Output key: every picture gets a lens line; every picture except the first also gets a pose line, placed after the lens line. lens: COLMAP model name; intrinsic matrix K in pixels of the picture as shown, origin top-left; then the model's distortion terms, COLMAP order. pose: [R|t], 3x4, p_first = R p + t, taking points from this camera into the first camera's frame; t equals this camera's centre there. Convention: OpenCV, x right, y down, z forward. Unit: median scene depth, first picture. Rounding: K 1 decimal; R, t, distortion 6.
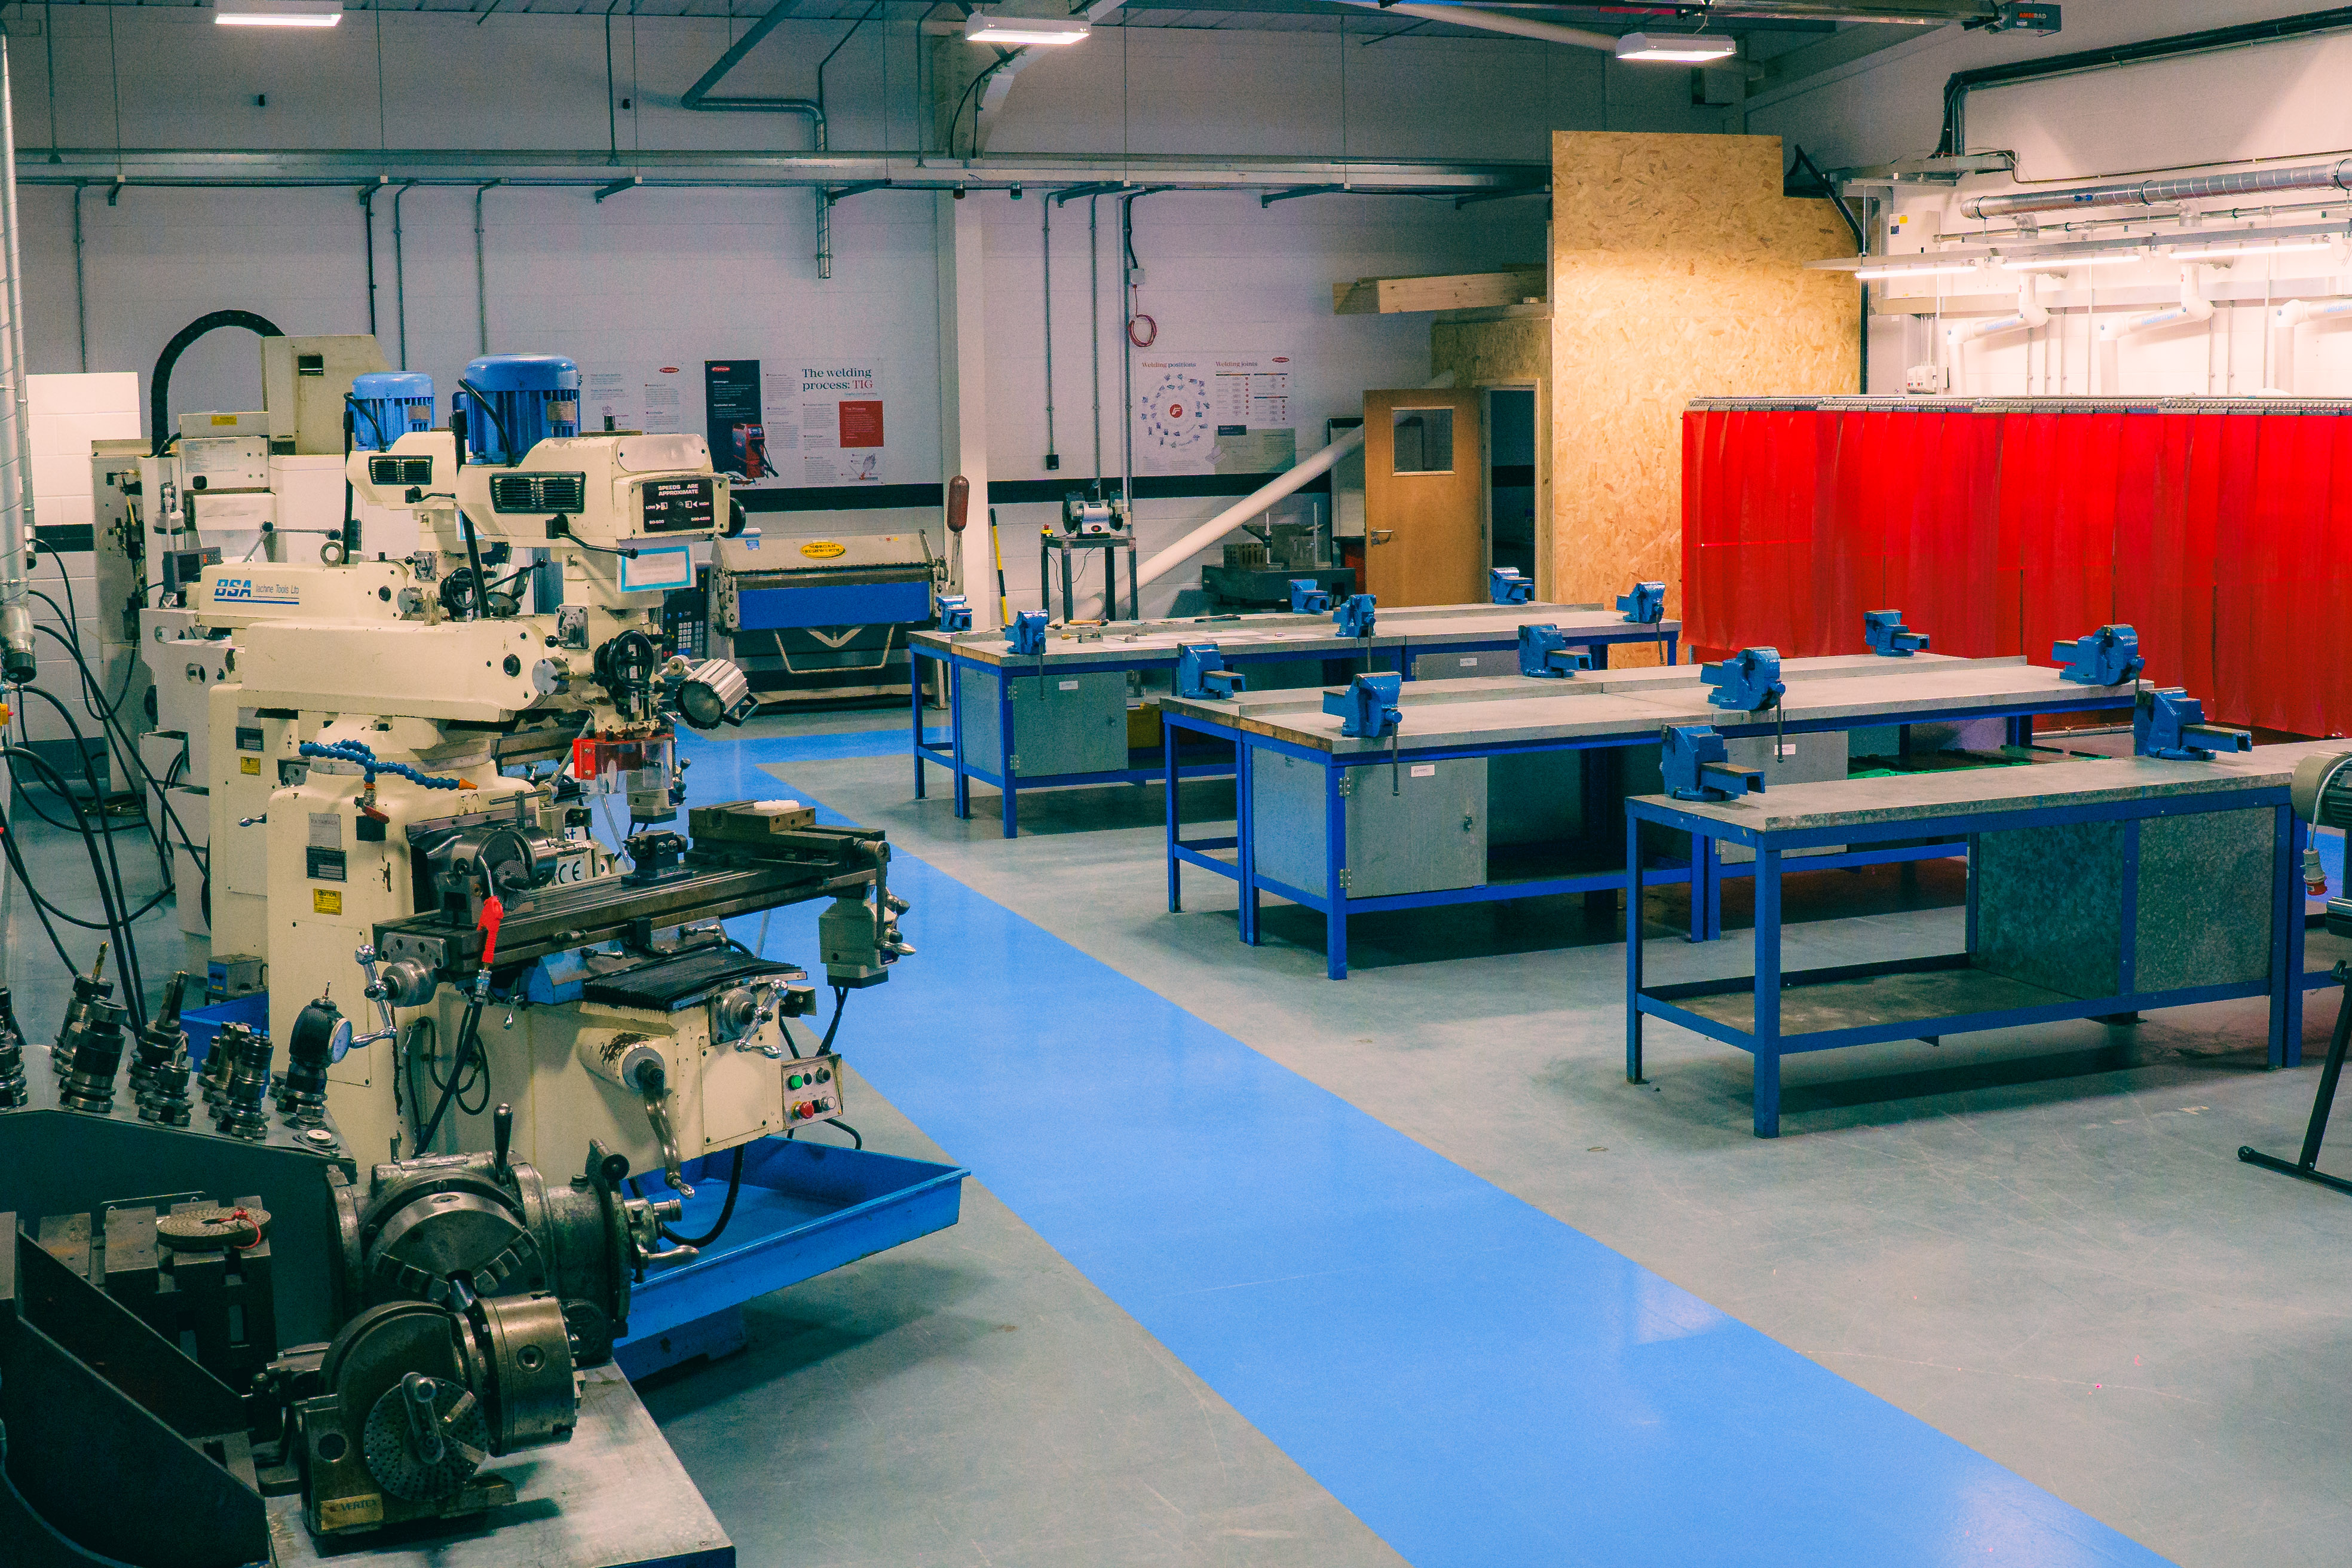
lens RADIAL K [[2916.1, 0, 1094.2], [0, 2916.1, 783.0], [0, 0, 1]] dist [-0.116210, 0.098218]
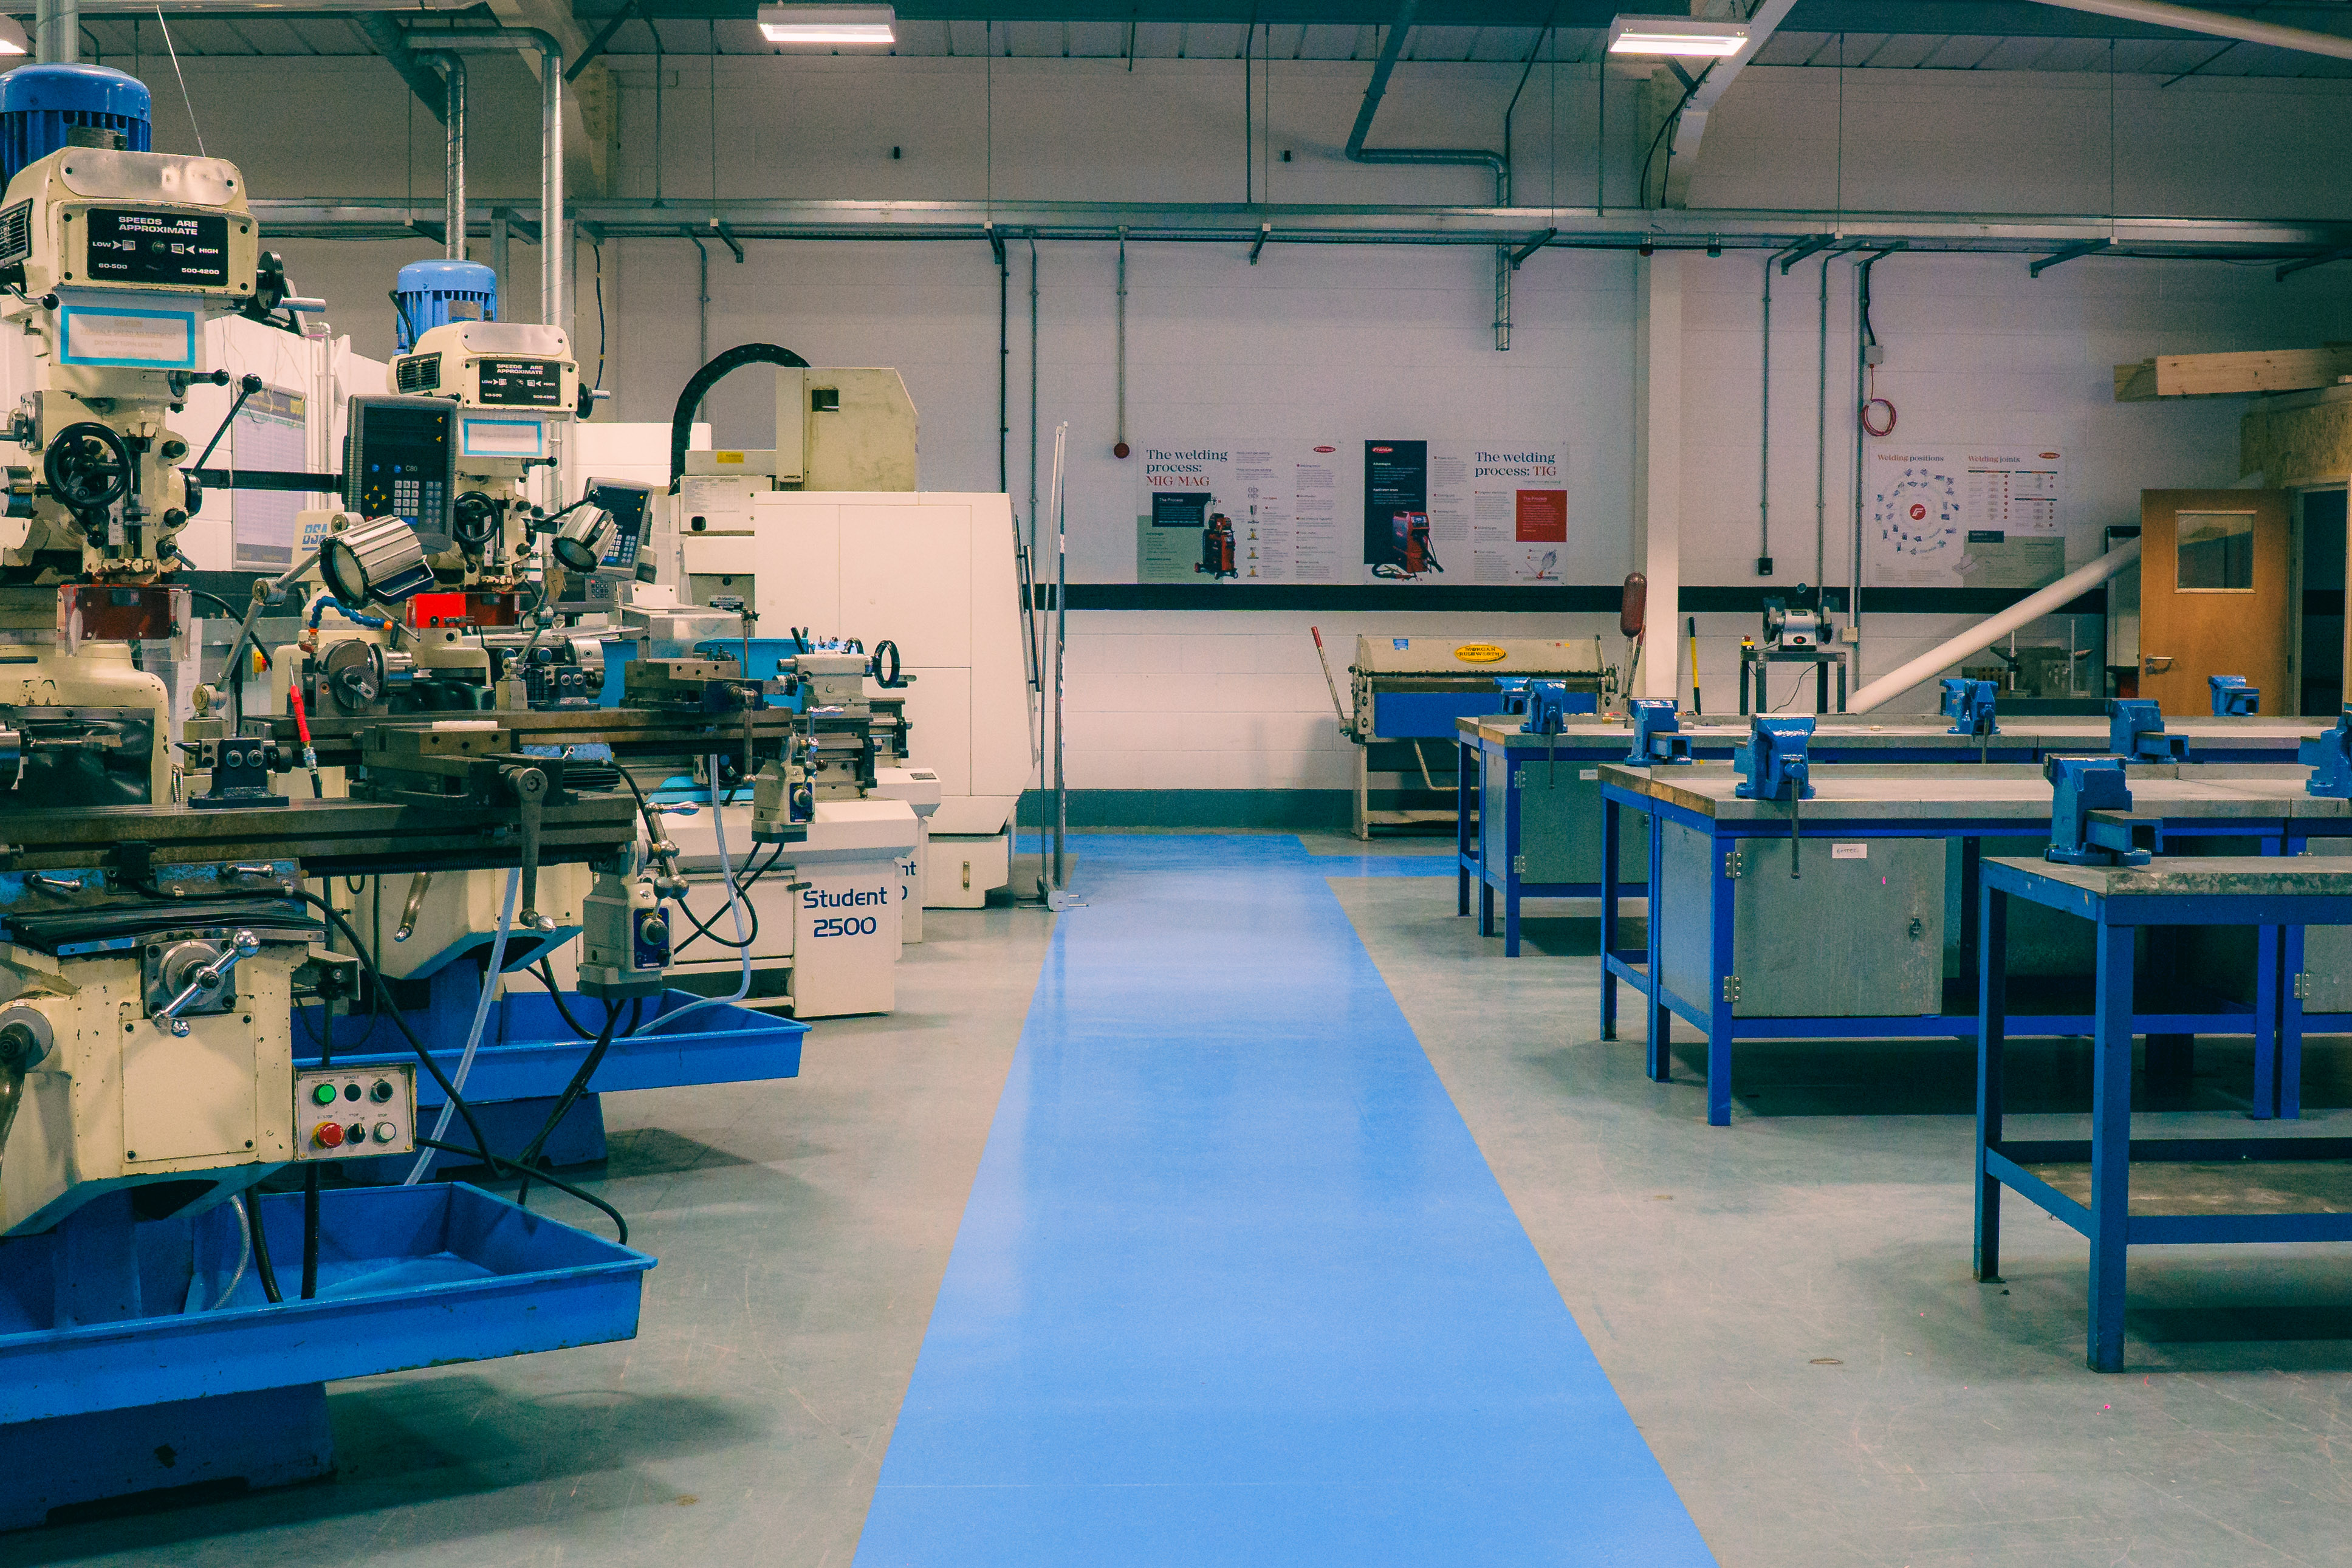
lens RADIAL K [[2915.9, 0, 1094.2], [0, 2915.9, 783.0], [0, 0, 1]] dist [-0.116210, 0.098218]
pose [[0.939268, 0.044183, -0.340330, 0.098315], [-0.068011, 0.995974, -0.058400, 0.018612], [0.336379, 0.078000, 0.938491, 0.134461]]
